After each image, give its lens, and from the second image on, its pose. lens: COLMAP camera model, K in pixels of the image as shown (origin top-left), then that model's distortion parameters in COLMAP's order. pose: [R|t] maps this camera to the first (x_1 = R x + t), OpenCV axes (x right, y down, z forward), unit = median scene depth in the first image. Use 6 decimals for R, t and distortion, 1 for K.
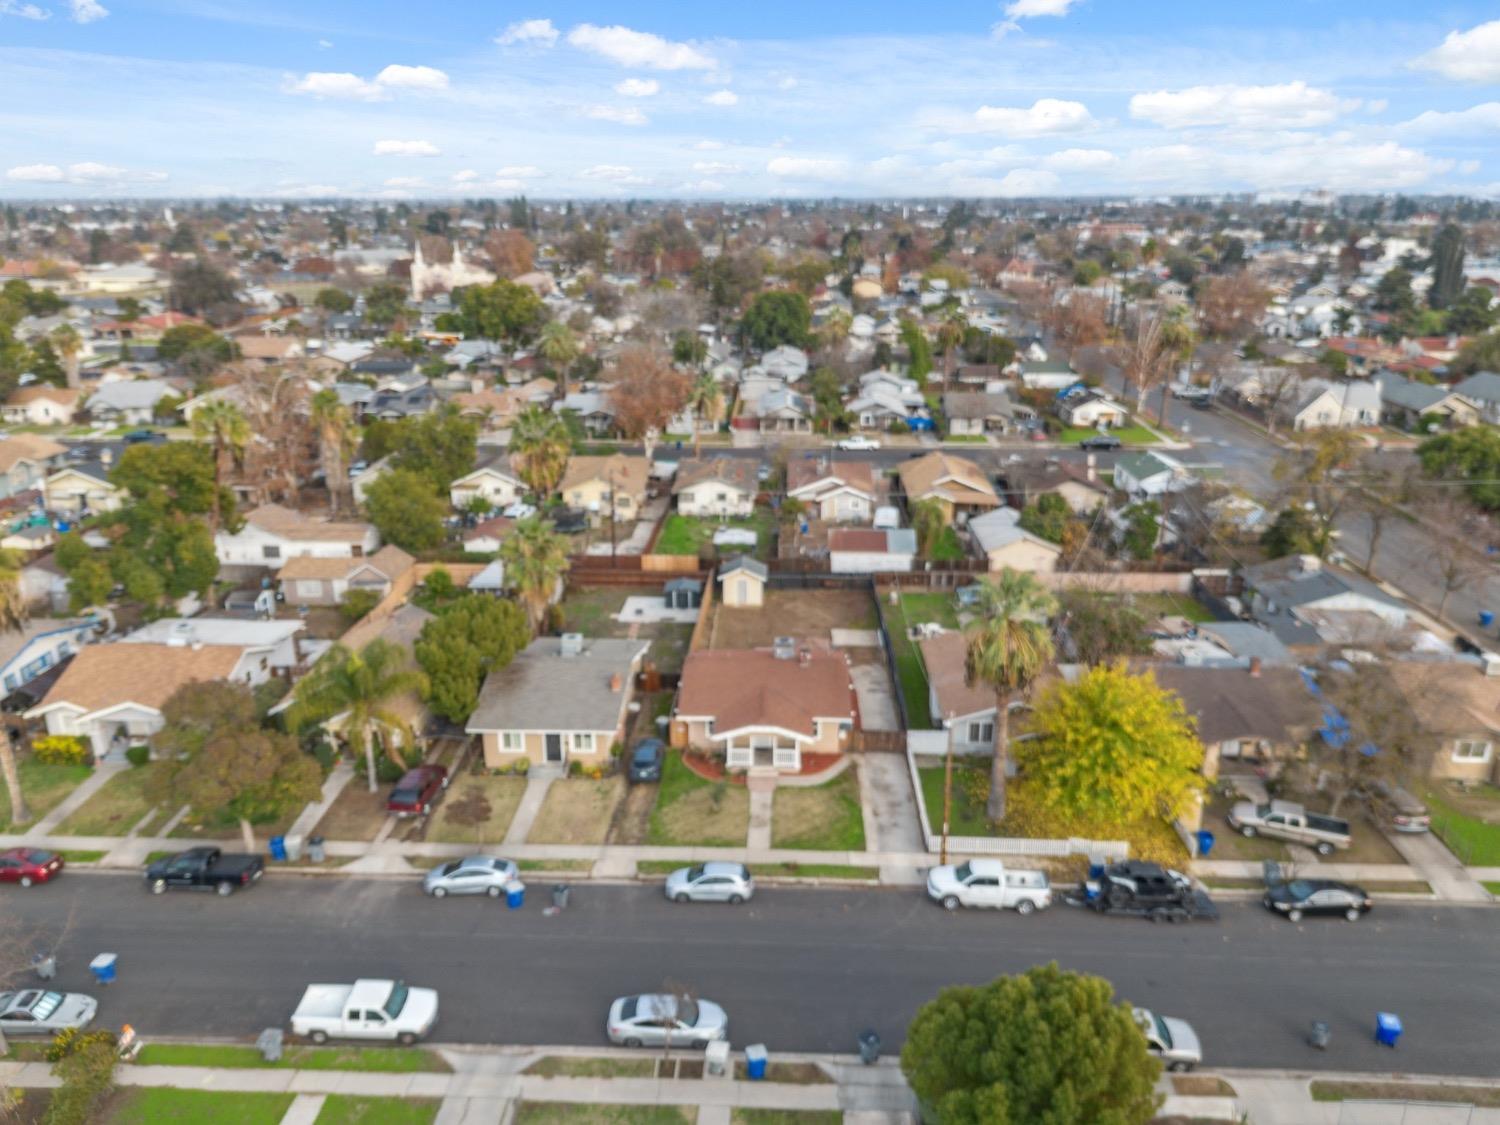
lens RADIAL K [[1069.9, 0, 750.6], [0, 1069.9, 568.3], [0, 0, 1]] dist [0.064817, -0.082016]
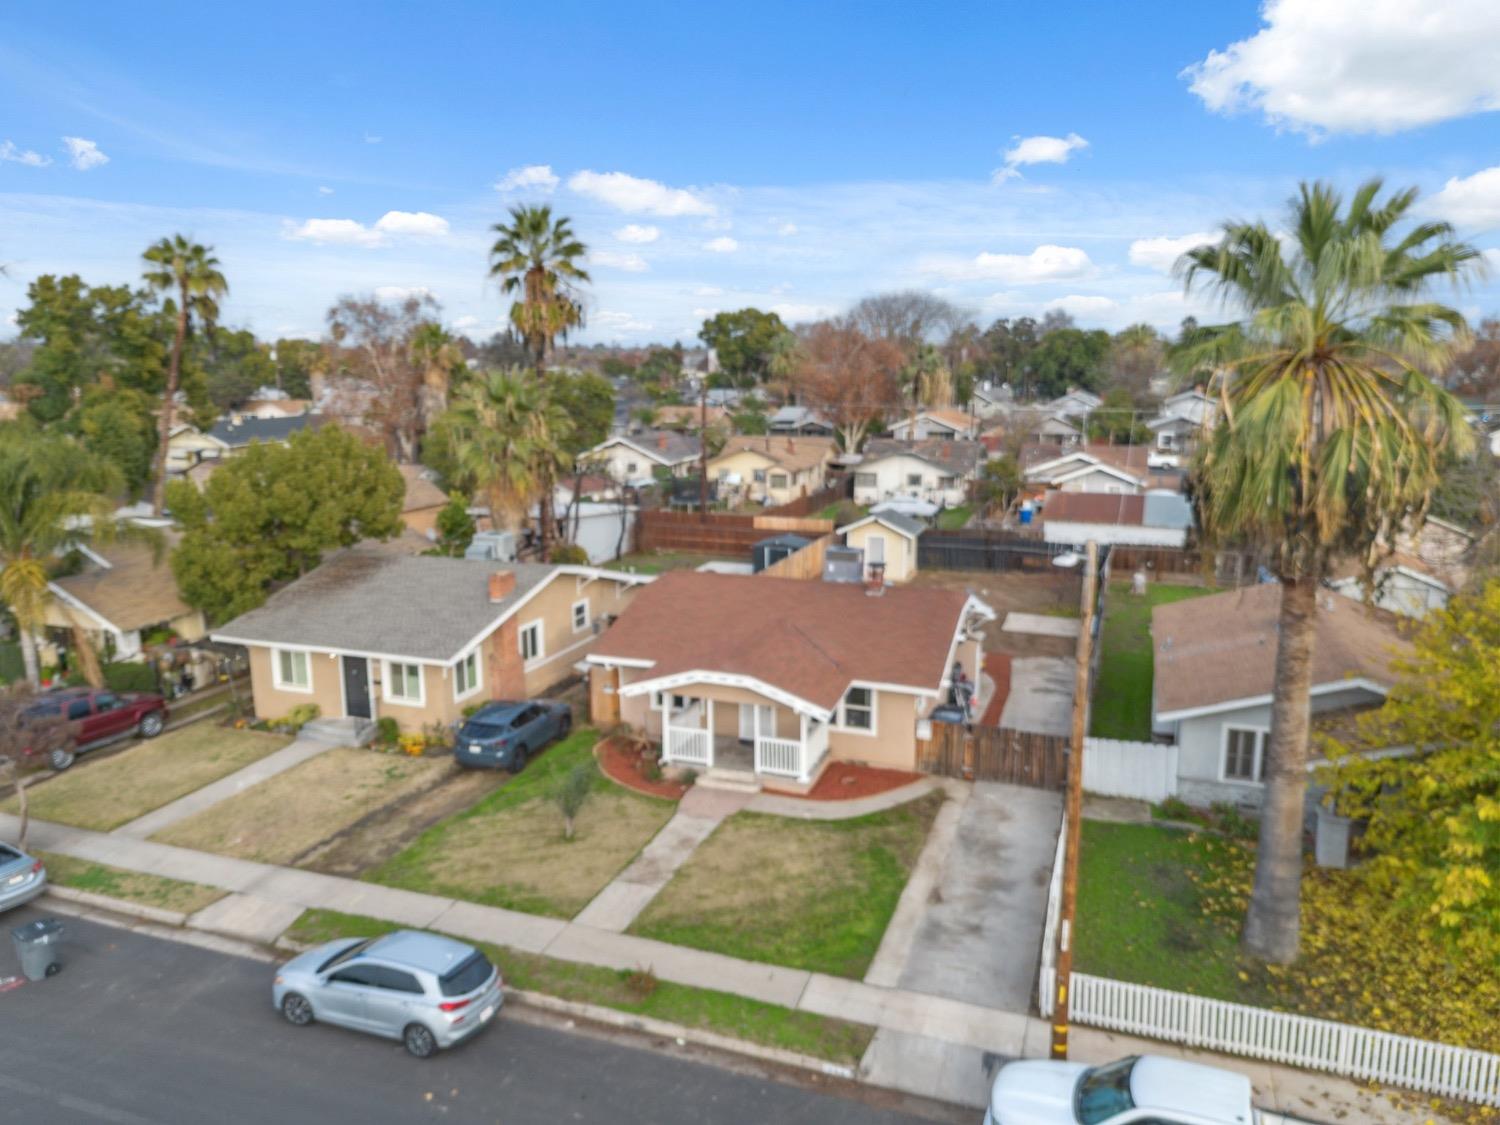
lens RADIAL K [[1069.9, 0, 750.6], [0, 1069.9, 568.3], [0, 0, 1]] dist [0.064817, -0.082016]
pose [[0.952819, 0.058551, -0.297838, 0.148191], [-0.097134, 0.988438, -0.116429, 0.148186], [0.287578, 0.139866, 0.947490, 0.539678]]
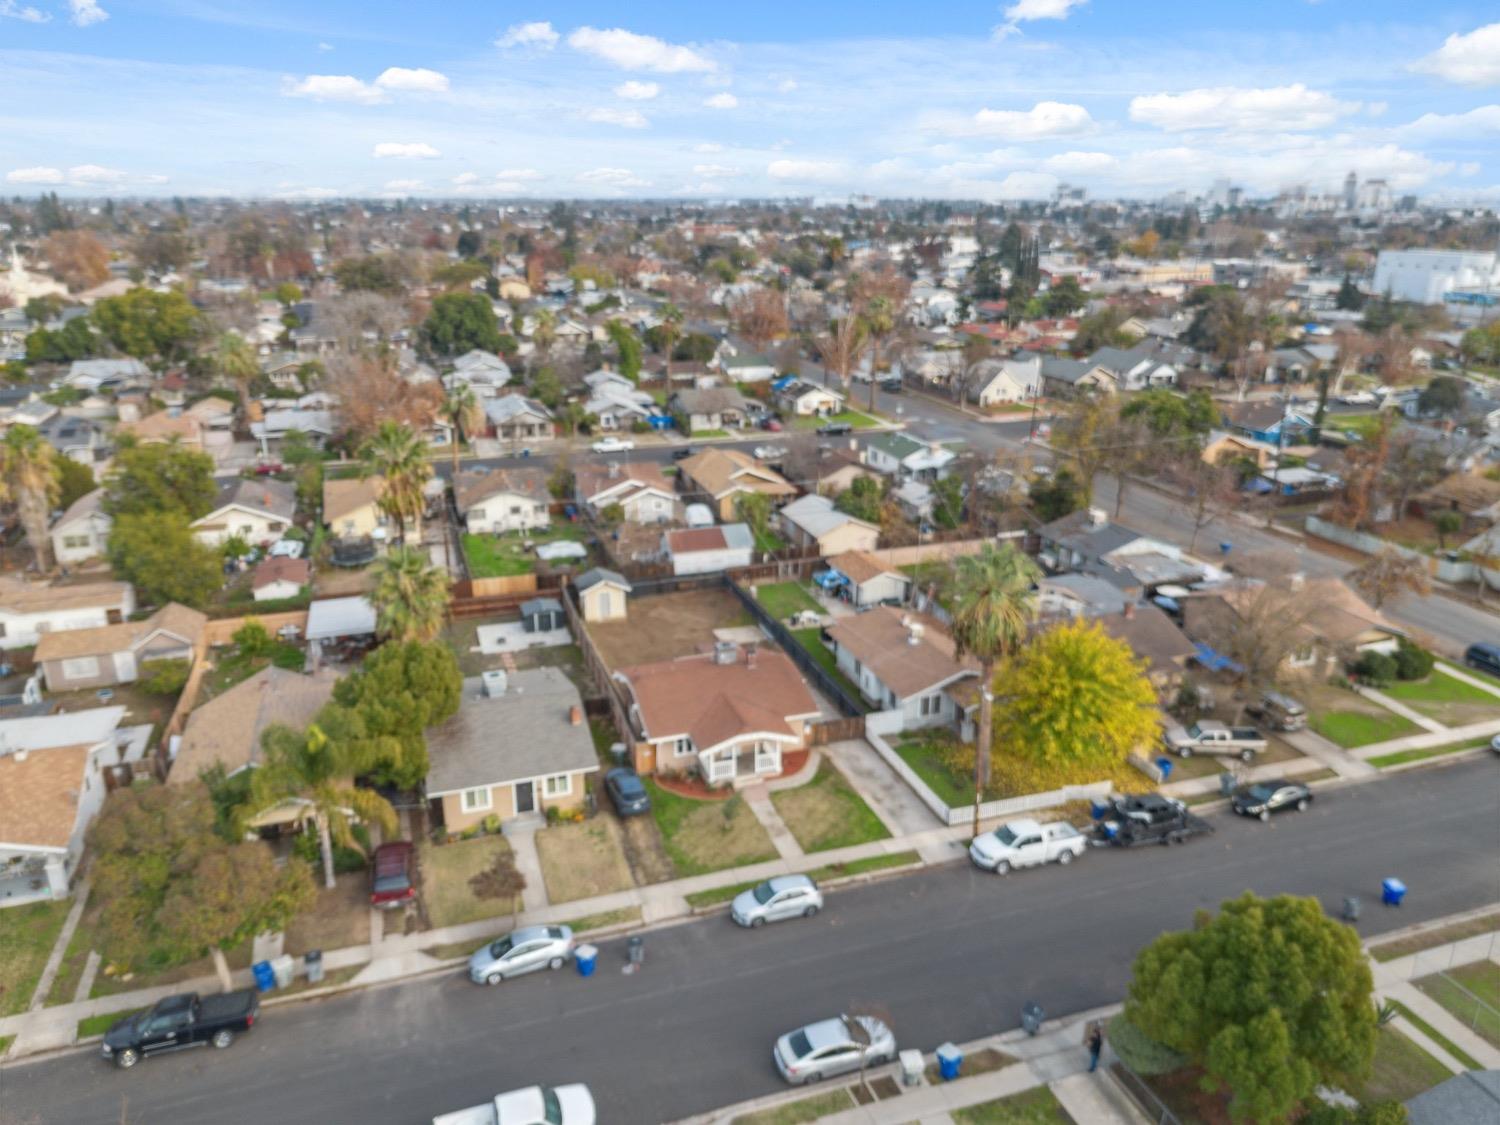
lens RADIAL K [[1069.9, 0, 750.6], [0, 1069.9, 568.3], [0, 0, 1]] dist [0.064817, -0.082016]
pose [[0.932569, -0.114092, 0.342487, -0.288371], [0.114513, 0.993239, 0.019064, -0.019031], [-0.342347, 0.021441, 0.939329, 0.080296]]
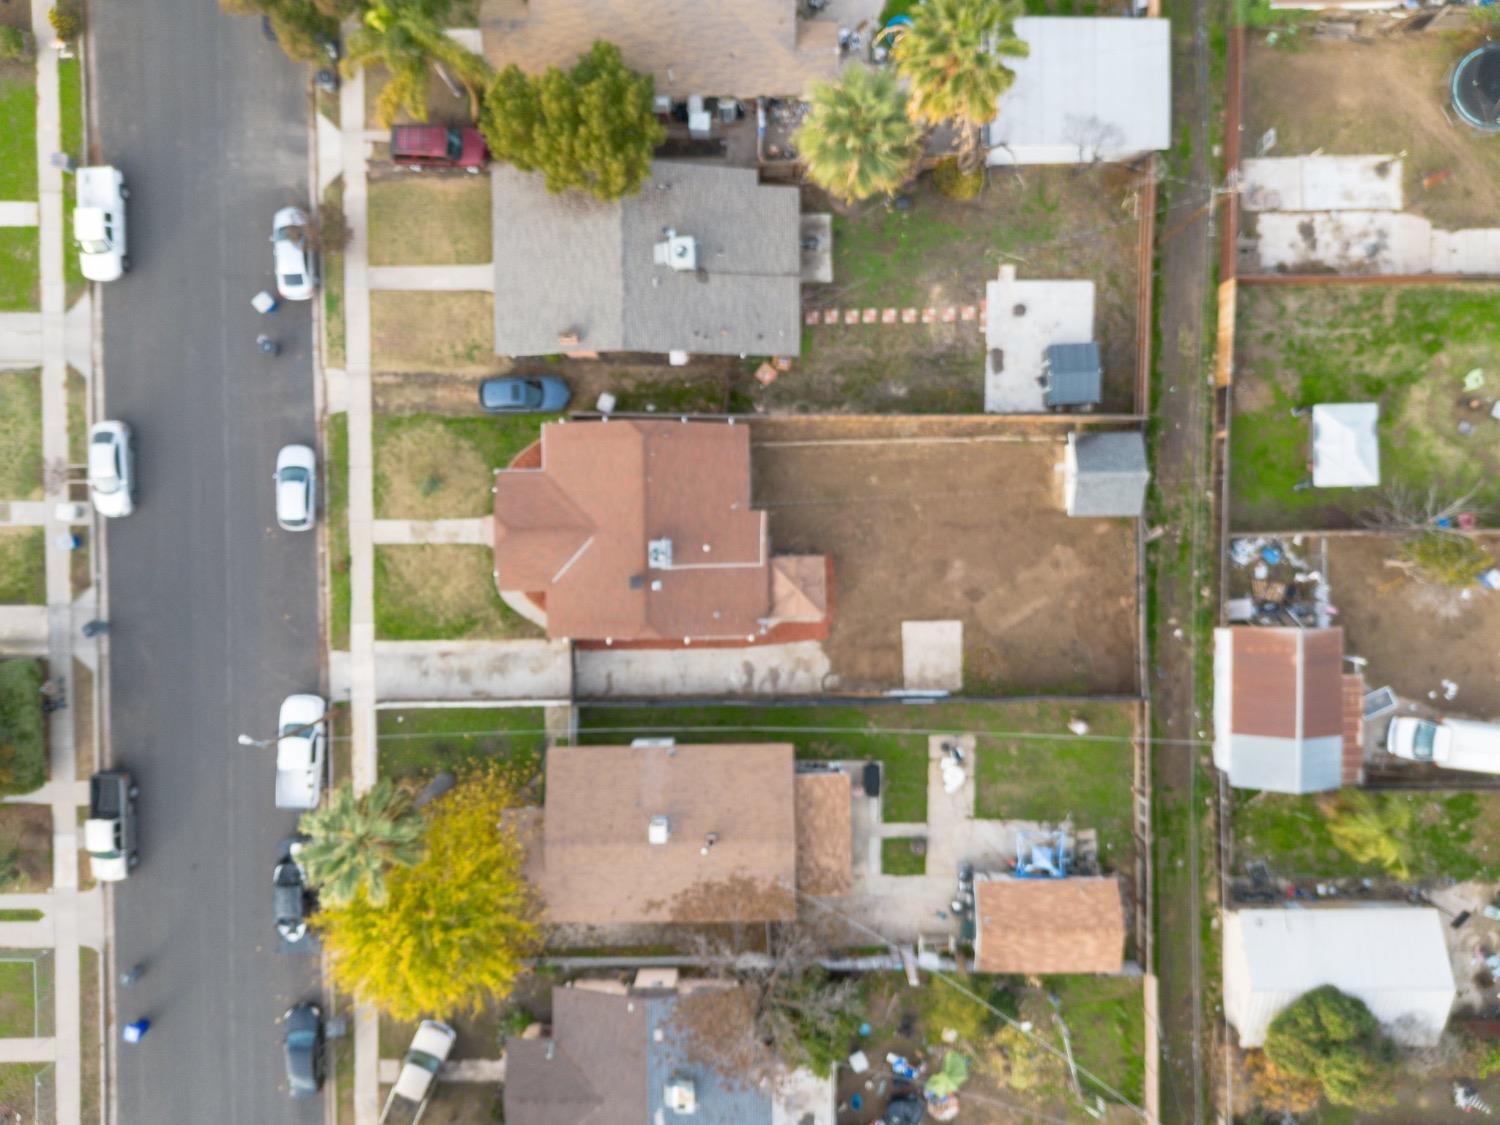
lens RADIAL K [[1050.2, 0, 750.0], [0, 1050.2, 562.5], [0, 0, 1]] dist [0.023213, -0.003863]
pose [[0.047762, 0.998441, 0.028893, 0.020876], [-0.309730, -0.012696, 0.950740, -0.660872], [0.949624, -0.054358, 0.308641, 0.889642]]
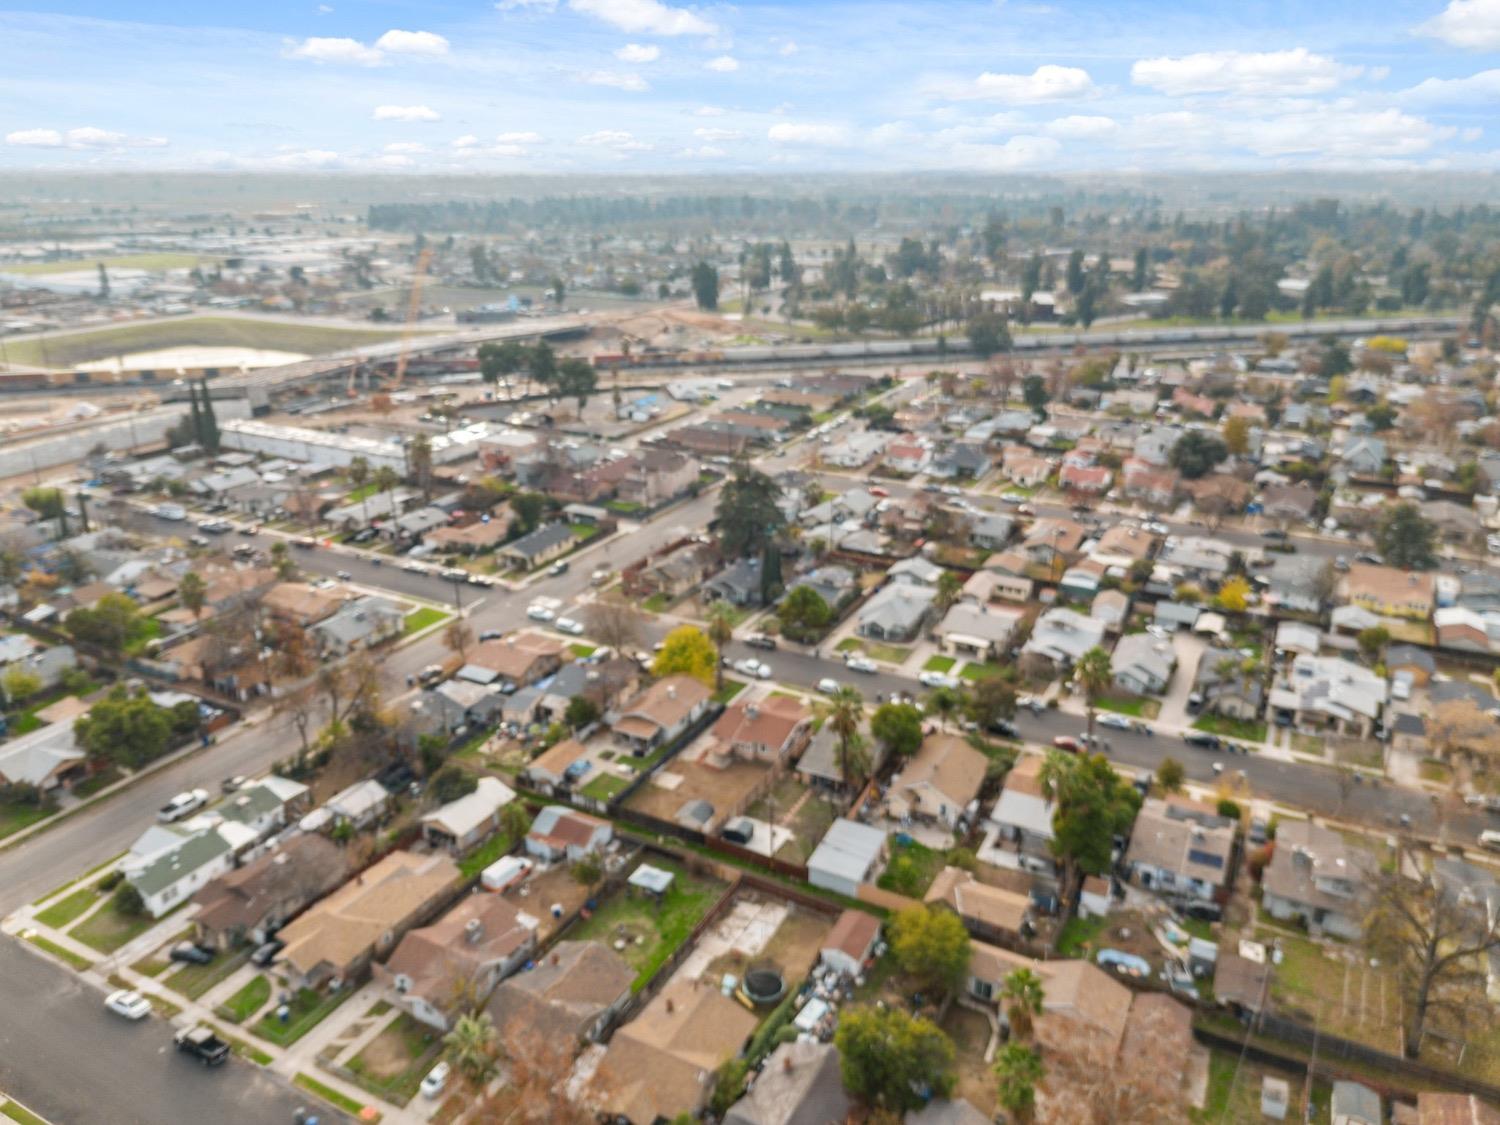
lens RADIAL K [[1069.9, 0, 750.6], [0, 1069.9, 568.3], [0, 0, 1]] dist [0.064817, -0.082016]
pose [[-0.902813, -0.152136, 0.402224, -0.806456], [0.135455, 0.787113, 0.601752, -1.491901], [-0.408143, 0.597753, -0.690008, 2.417752]]
